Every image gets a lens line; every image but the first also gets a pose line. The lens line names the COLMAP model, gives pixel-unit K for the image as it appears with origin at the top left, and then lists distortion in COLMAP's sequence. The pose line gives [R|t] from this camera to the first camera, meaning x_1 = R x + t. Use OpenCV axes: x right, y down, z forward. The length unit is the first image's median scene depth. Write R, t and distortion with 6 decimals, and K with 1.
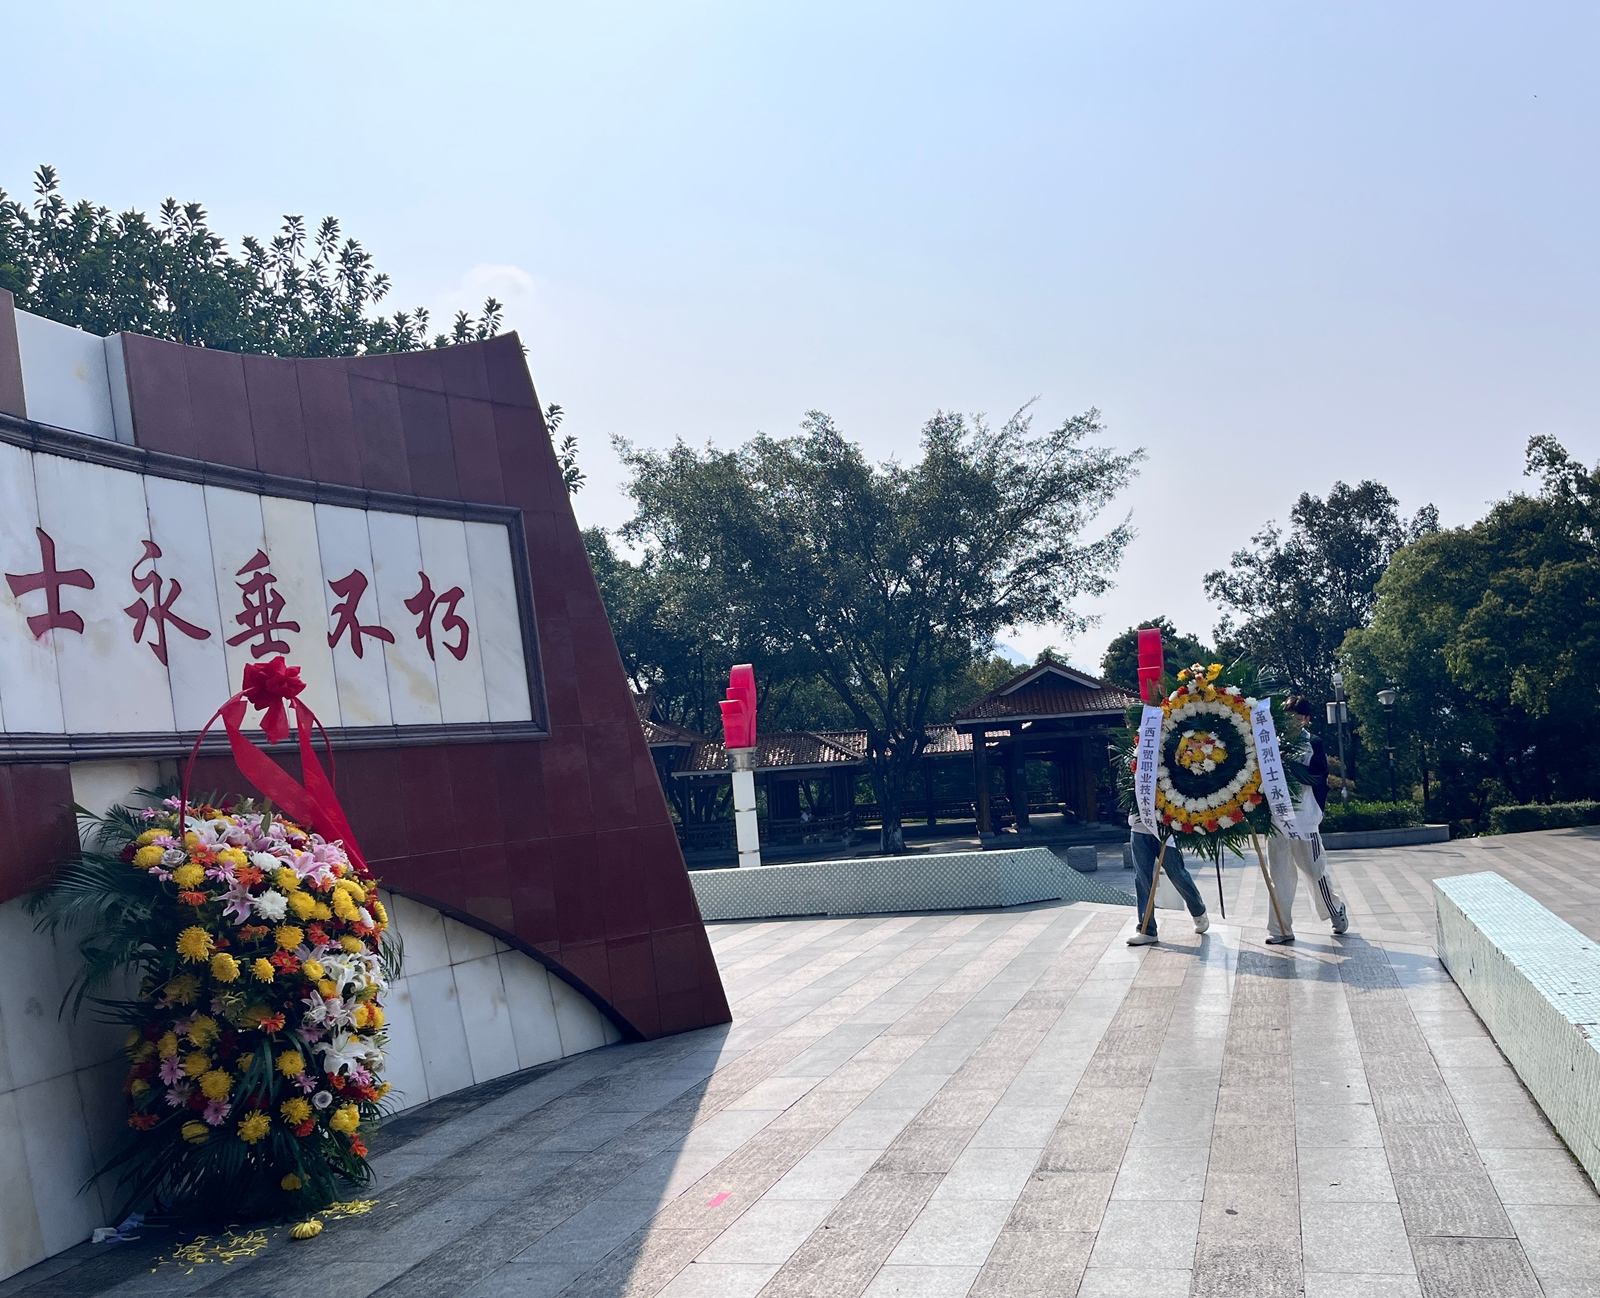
lens RADIAL K [[1476.8, 0, 904.6], [0, 1476.8, 716.1], [0, 0, 1]] dist [0.054370, 0.000000]
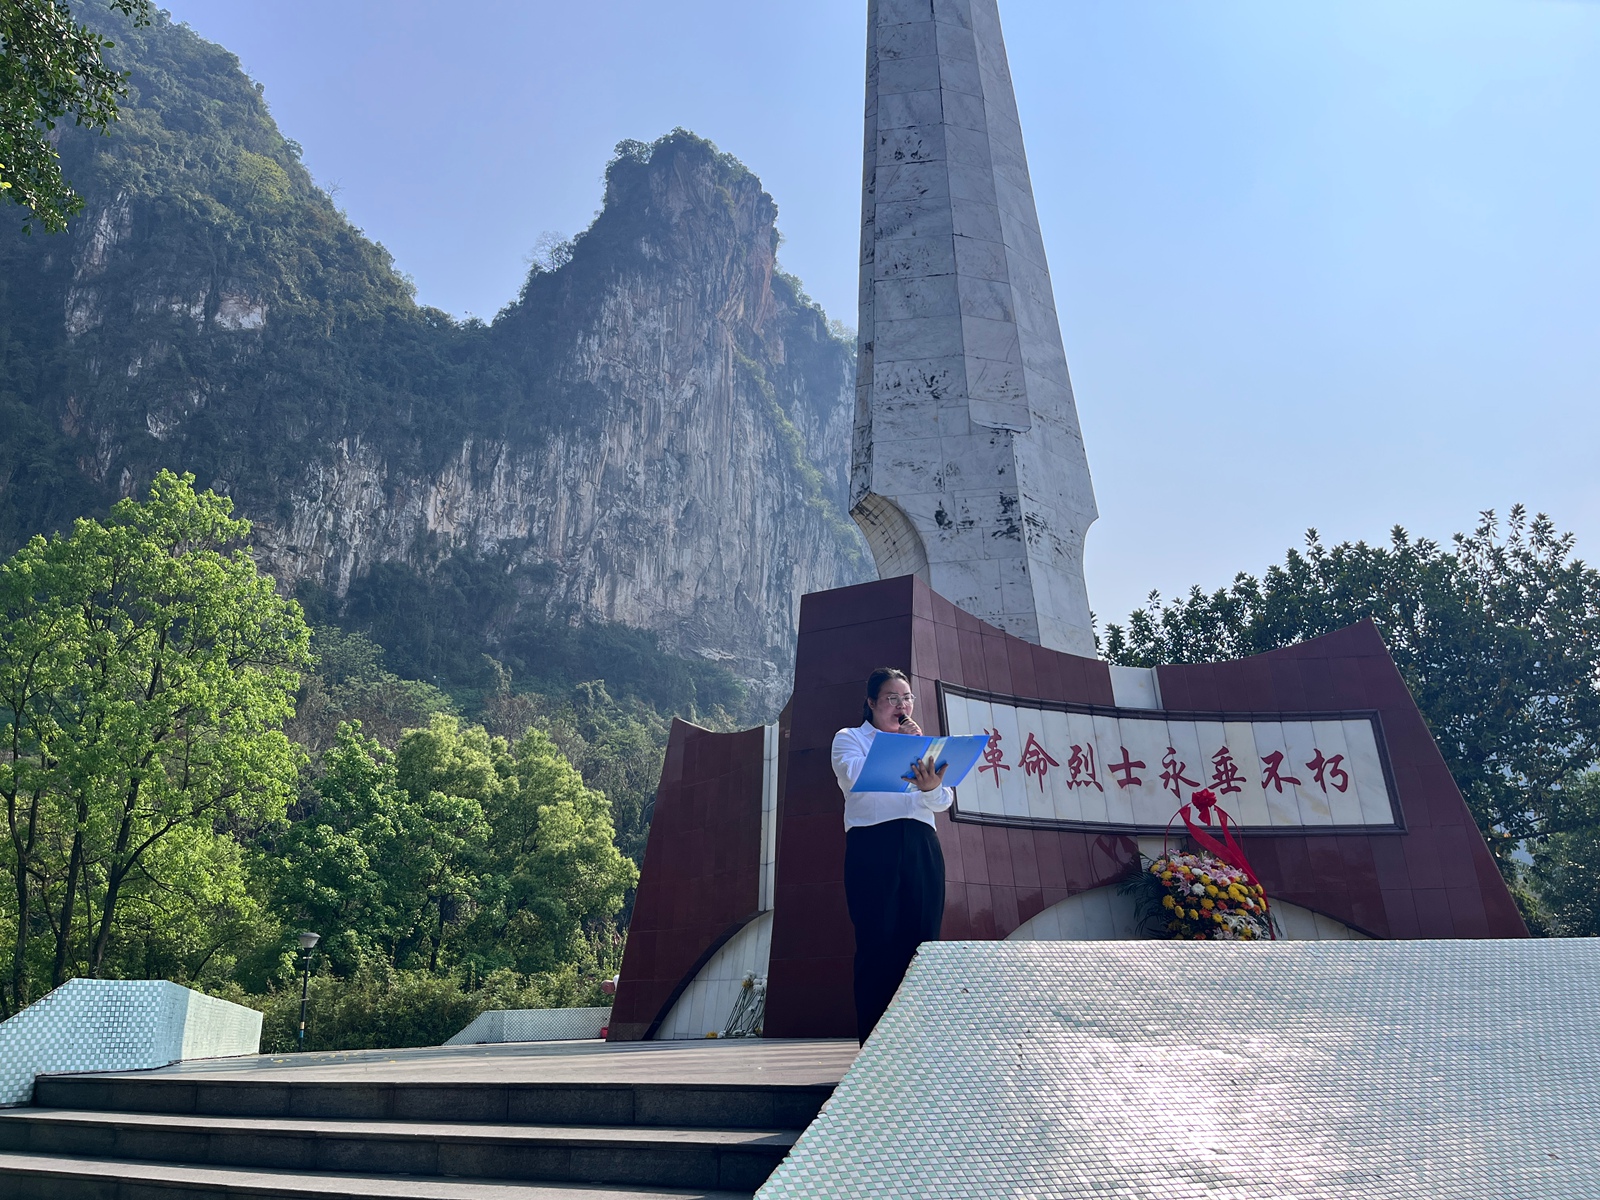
lens RADIAL K [[1217.0, 0, 797.8], [0, 1217.0, 604.4], [0, 0, 1]] dist [0.053619, -0.064190]
pose [[0.536179, -0.214437, -0.816412, 0.136176], [0.004547, 0.967913, -0.251244, 0.024994], [0.844092, 0.130999, 0.519950, -0.092961]]
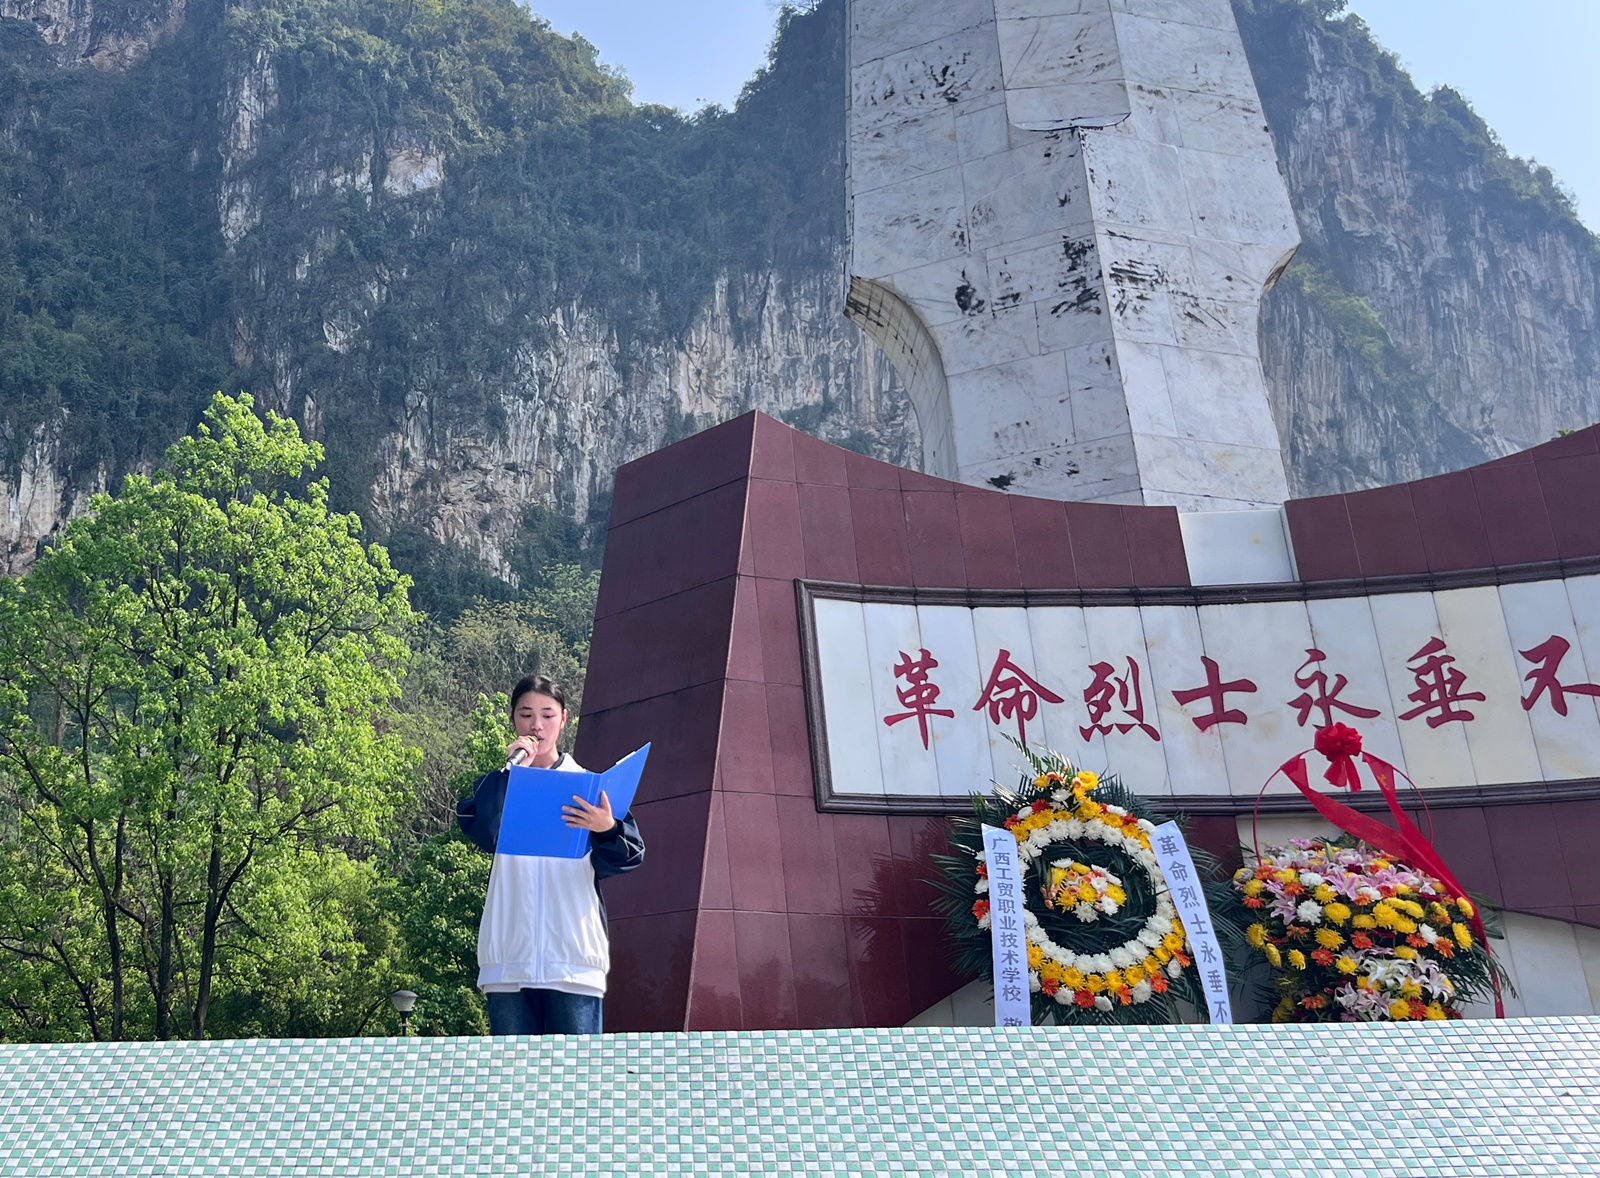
lens RADIAL K [[1779.0, 0, 454.4], [0, 1779.0, 498.5], [0, 0, 1]] dist [0.037356, 0.000000]
pose [[0.104591, -0.259121, -0.960165, 0.157072], [0.024704, 0.965839, -0.257962, 0.023391], [0.994208, 0.003260, 0.107420, 0.011555]]
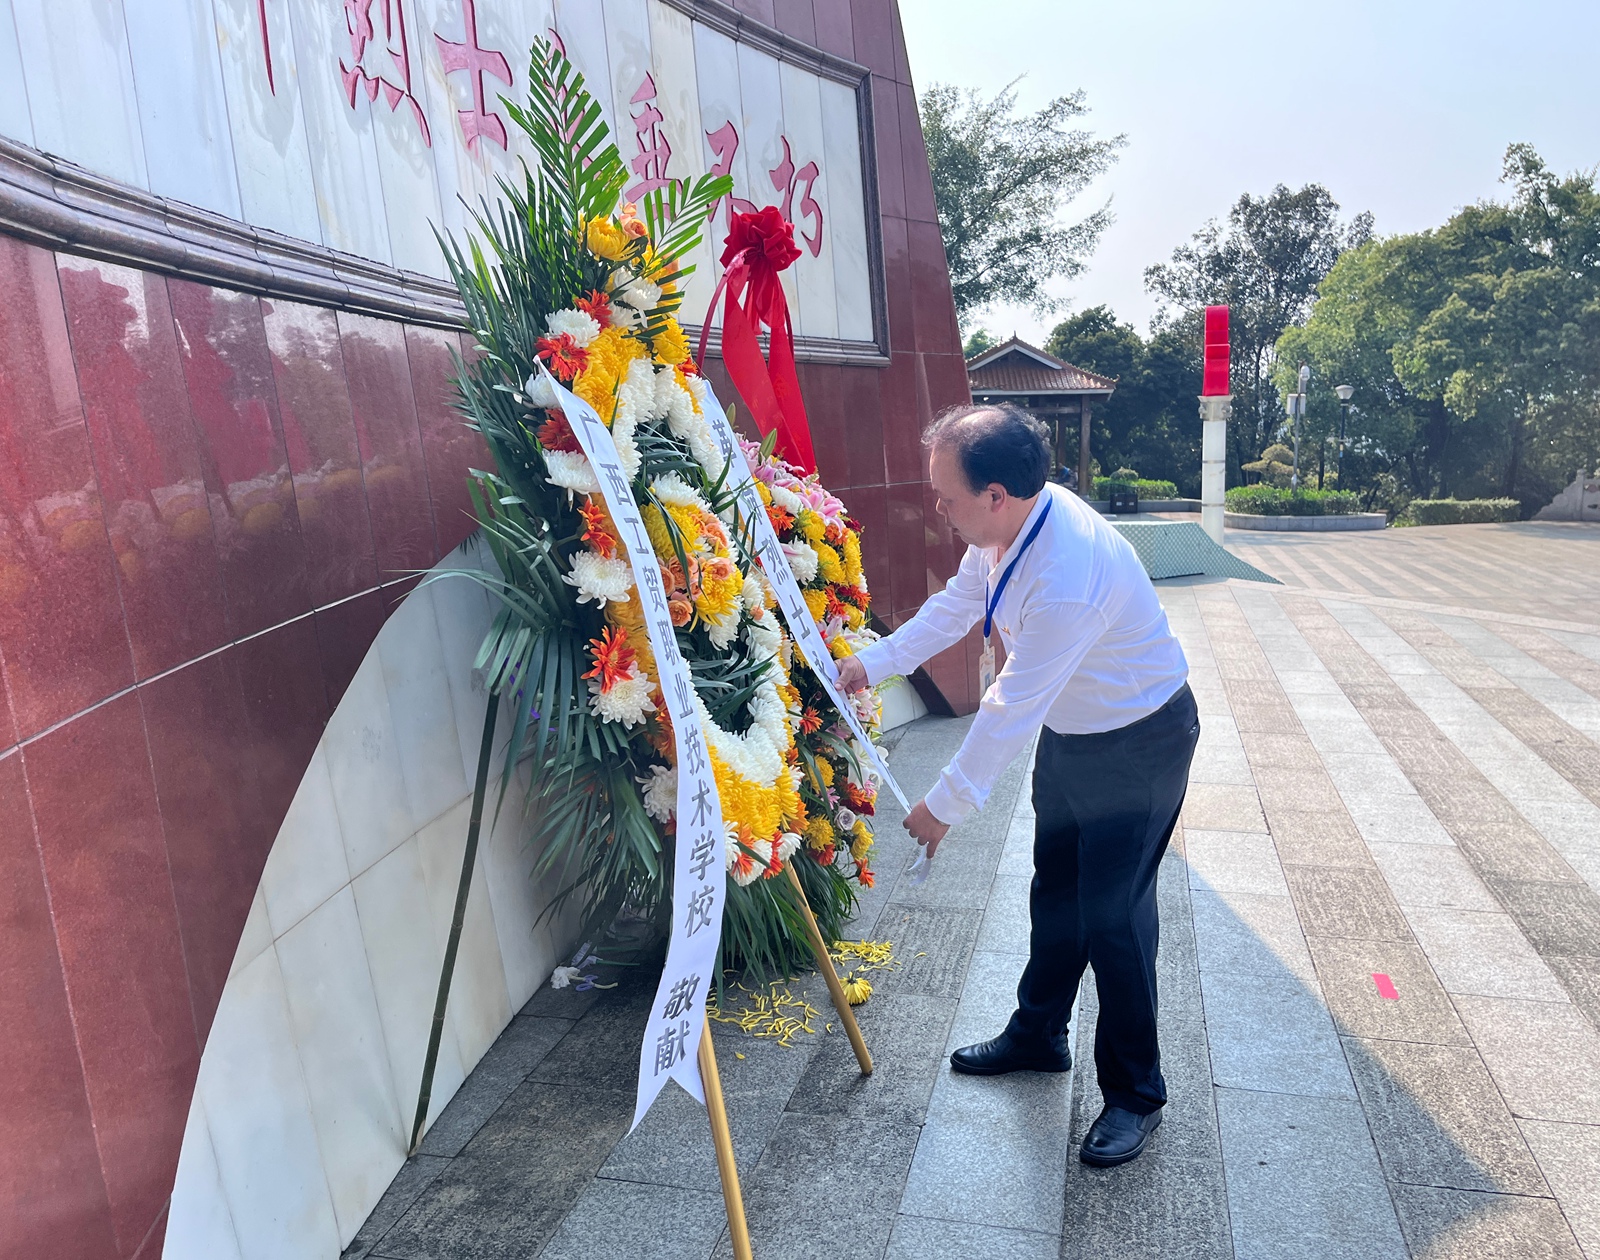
lens RADIAL K [[1305.0, 0, 844.7], [0, 1305.0, 606.0], [0, 0, 1]] dist [0.062354, -0.015696]
pose [[0.997704, 0.056629, 0.037150, -0.060217], [-0.061966, 0.984638, 0.163241, 0.006440], [-0.027335, -0.165168, 0.985887, 0.053543]]
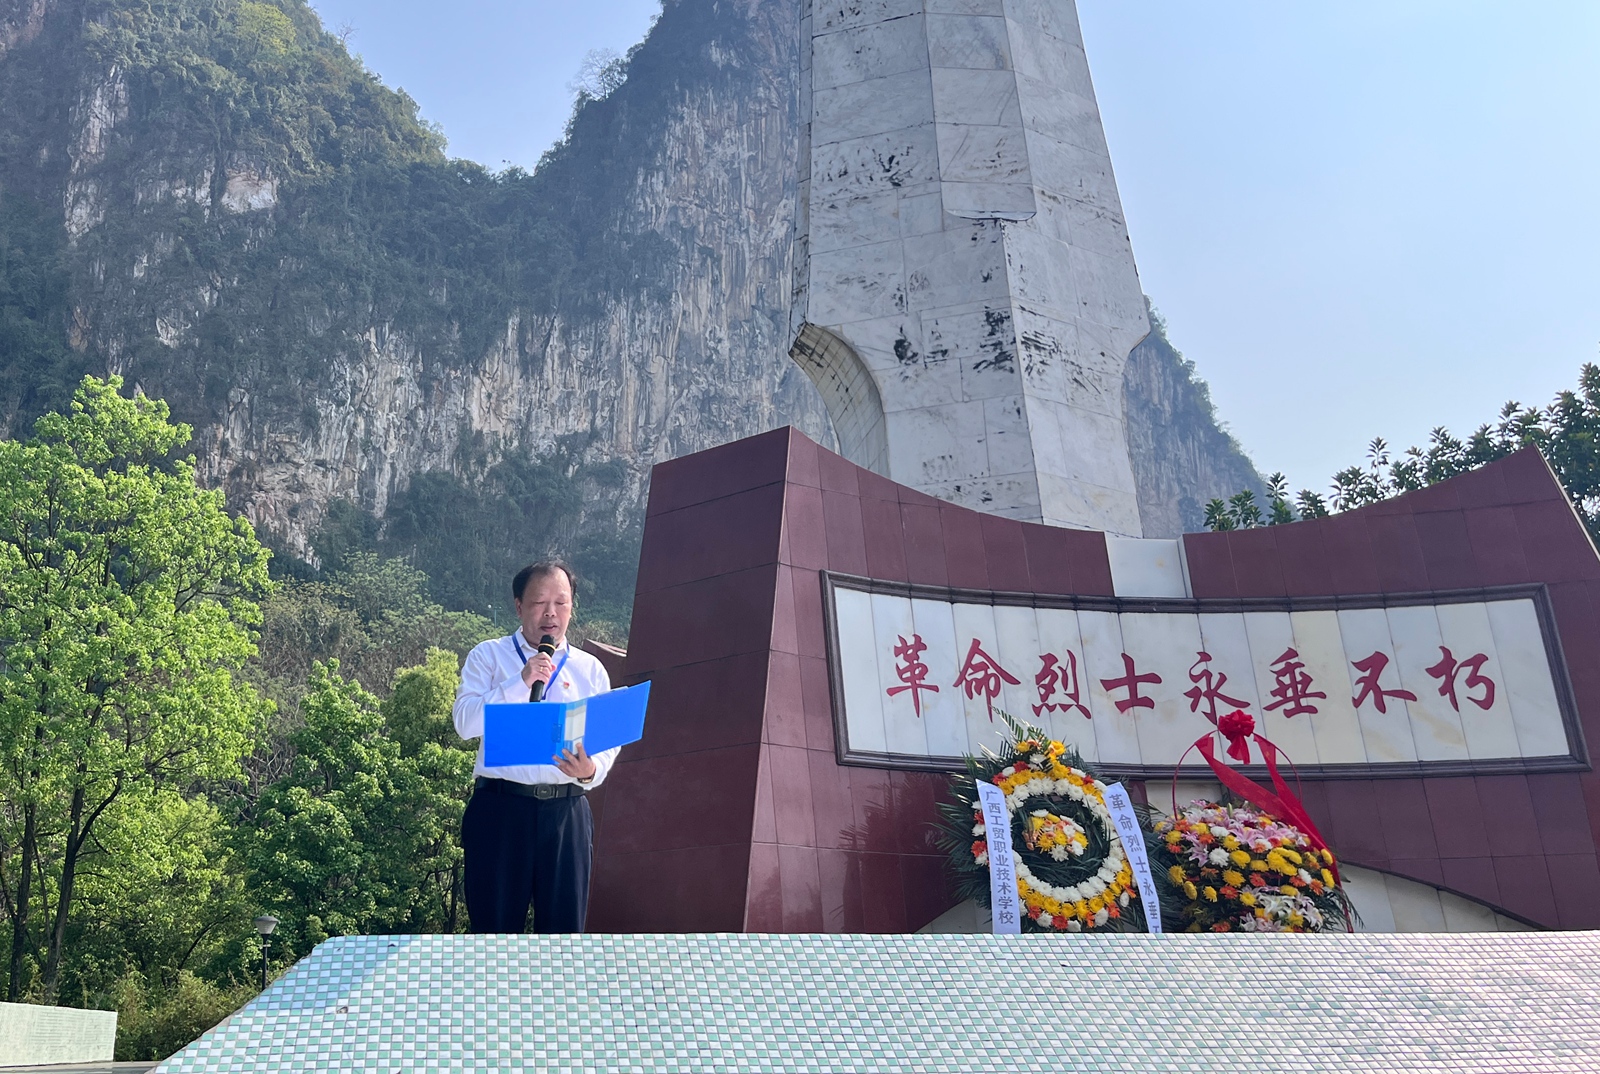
lens RADIAL K [[1538.8, 0, 591.1], [0, 1538.8, 528.7], [0, 0, 1]] dist [0.033773, 0.000000]
pose [[0.324955, -0.225427, -0.918470, 0.143954], [0.004809, 0.971557, -0.236755, 0.025044], [0.945717, 0.072518, 0.316797, -0.033246]]
